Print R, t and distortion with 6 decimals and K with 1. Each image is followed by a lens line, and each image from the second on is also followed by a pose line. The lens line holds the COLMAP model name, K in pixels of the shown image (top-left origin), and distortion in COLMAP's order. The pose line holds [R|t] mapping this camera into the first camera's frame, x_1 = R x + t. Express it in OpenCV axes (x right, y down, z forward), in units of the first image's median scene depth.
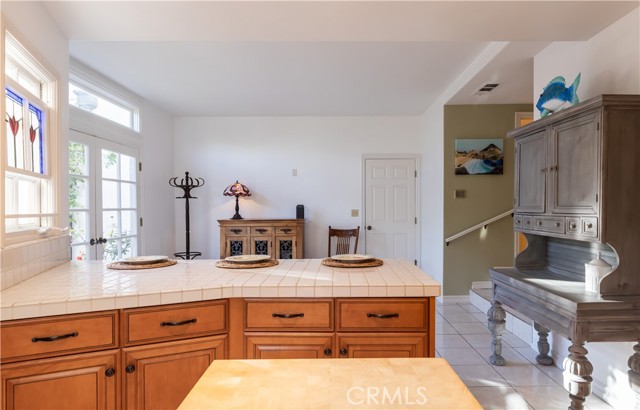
lens RADIAL K [[362.5, 0, 333.9], [0, 362.5, 210.2], [0, 0, 1]] dist [0.004565, 0.000681]
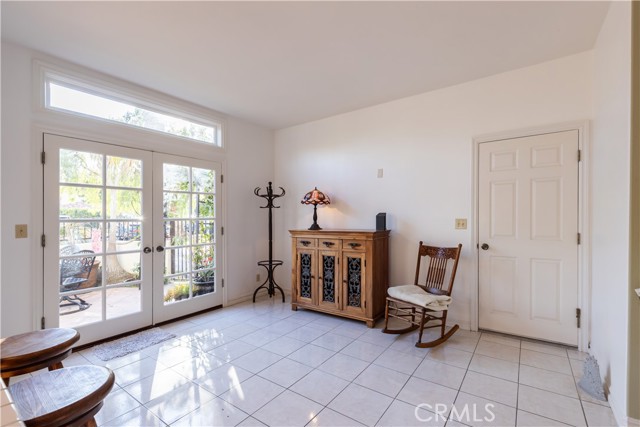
lens RADIAL K [[289.2, 0, 323.5], [0, 289.2, 217.6], [0, 0, 1]] dist [0.014401, -0.000076]
pose [[0.812683, -0.002454, -0.582701, 0.204287], [0.001666, 0.999997, -0.001887, -0.004406], [0.582703, 0.000563, 0.812685, 0.486463]]
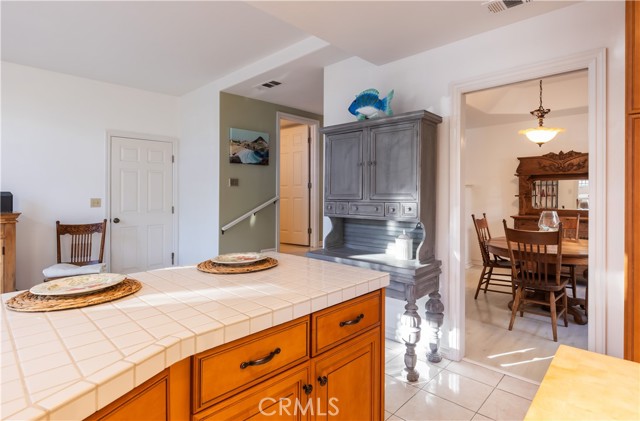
lens RADIAL K [[338.9, 0, 321.0], [0, 338.9, 195.5], [0, 0, 1]] dist [0.001677, 0.000311]
pose [[0.691437, -0.000960, 0.722436, -0.165912], [0.006989, 0.999961, -0.005360, -0.000492], [-0.722403, 0.008755, 0.691417, 0.165304]]
